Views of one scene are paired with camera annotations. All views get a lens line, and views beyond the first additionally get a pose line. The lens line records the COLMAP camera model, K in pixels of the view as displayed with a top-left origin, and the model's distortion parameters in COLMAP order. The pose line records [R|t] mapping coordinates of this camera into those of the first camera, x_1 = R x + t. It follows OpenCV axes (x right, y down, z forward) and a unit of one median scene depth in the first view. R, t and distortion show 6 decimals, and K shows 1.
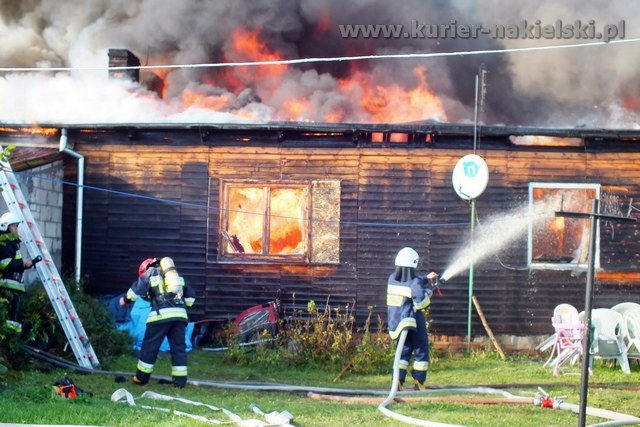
lens RADIAL K [[1127.2, 0, 320.0], [0, 1127.2, 213.5], [0, 0, 1]] dist [0.048700, 0.026108]
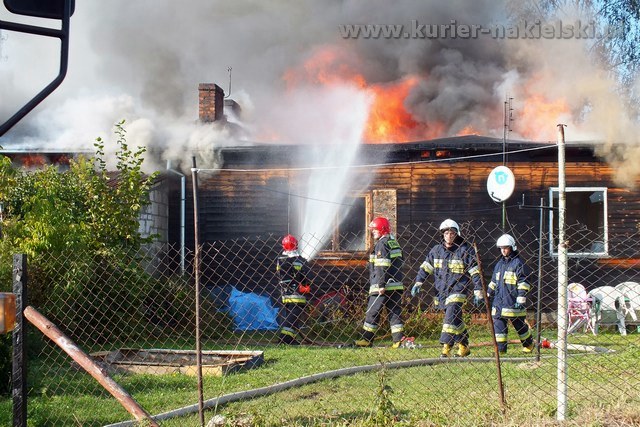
lens RADIAL K [[1264.3, 0, 320.0], [0, 1264.3, 213.5], [0, 0, 1]] dist [-0.025229, -0.129736]
pose [[0.998495, -0.025513, -0.048543, 0.001527], [0.025270, 0.999665, -0.005614, 0.002543], [0.048670, 0.004379, 0.998805, -0.376372]]
